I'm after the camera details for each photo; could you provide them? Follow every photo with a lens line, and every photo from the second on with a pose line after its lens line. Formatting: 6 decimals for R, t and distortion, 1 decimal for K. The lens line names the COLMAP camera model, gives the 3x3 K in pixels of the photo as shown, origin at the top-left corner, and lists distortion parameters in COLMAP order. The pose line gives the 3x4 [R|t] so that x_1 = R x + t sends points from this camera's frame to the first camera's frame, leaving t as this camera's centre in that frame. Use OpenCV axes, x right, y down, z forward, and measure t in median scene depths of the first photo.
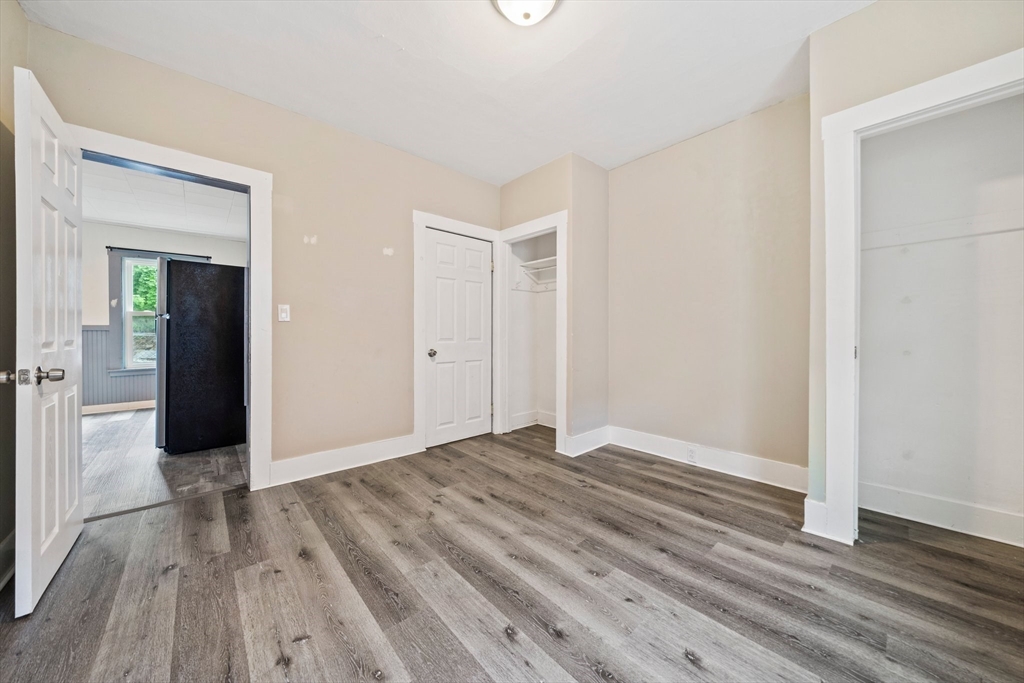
lens RADIAL K [[350.8, 0, 510.9], [0, 350.8, 342.4], [0, 0, 1]] dist [0.000406, -0.000096]
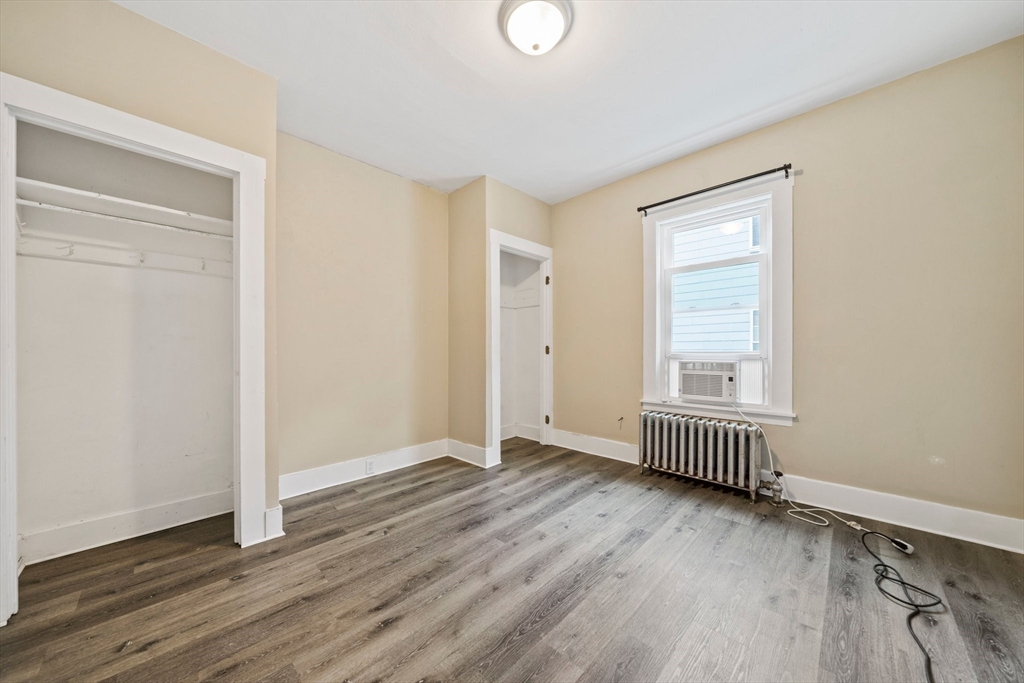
lens RADIAL K [[350.8, 0, 510.9], [0, 350.8, 342.4], [0, 0, 1]] dist [0.000406, -0.000096]
pose [[-0.065973, 0.027571, 0.997440, -0.756844], [0.027329, 0.999293, -0.025815, -0.019660], [-0.997447, 0.025556, -0.066680, 0.844460]]
